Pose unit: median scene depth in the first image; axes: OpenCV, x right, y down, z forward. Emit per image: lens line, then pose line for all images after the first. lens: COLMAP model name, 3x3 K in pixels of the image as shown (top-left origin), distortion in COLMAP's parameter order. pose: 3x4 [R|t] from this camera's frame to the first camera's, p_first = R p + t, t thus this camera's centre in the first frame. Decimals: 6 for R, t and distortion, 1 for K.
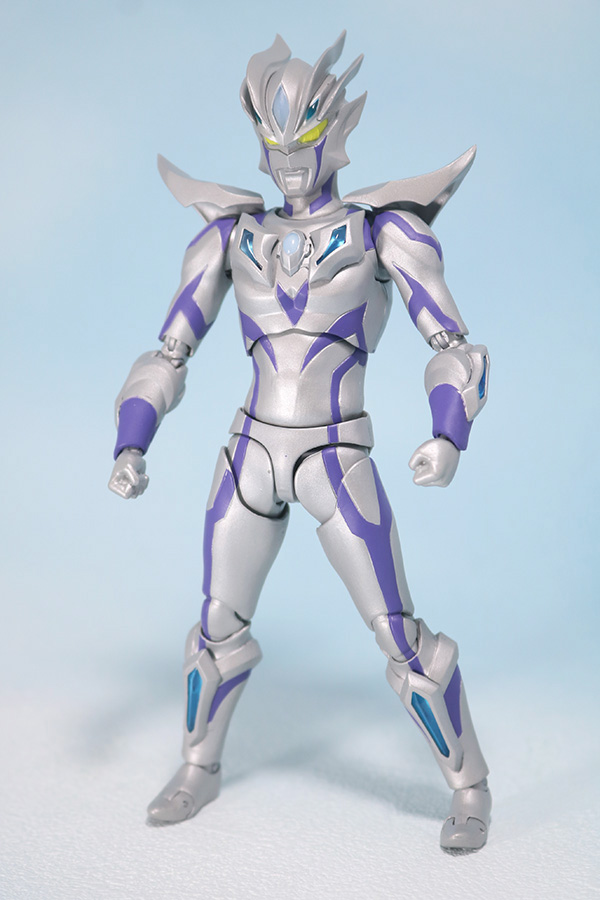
lens RADIAL K [[2029.1, 0, 300.0], [0, 2029.1, 450.6], [0, 0, 1]] dist [0.079852, 0.000000]
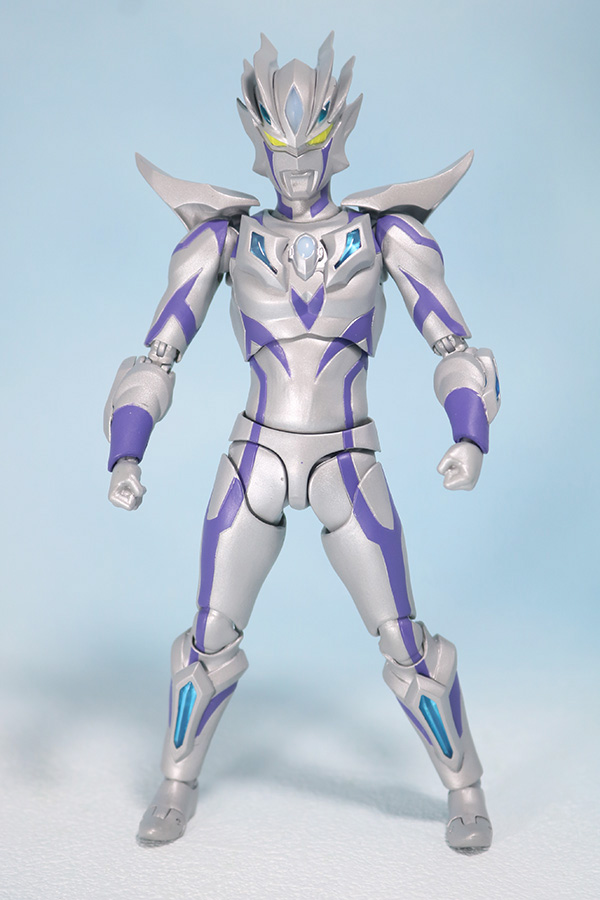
lens RADIAL K [[2029.1, 0, 300.0], [0, 2029.1, 449.3], [0, 0, 1]] dist [0.079852, 0.000000]
pose [[0.967645, -0.020775, 0.251459, -0.250972], [0.019333, 0.999779, 0.008203, -0.011738], [-0.251574, -0.003076, 0.967833, 0.045648]]
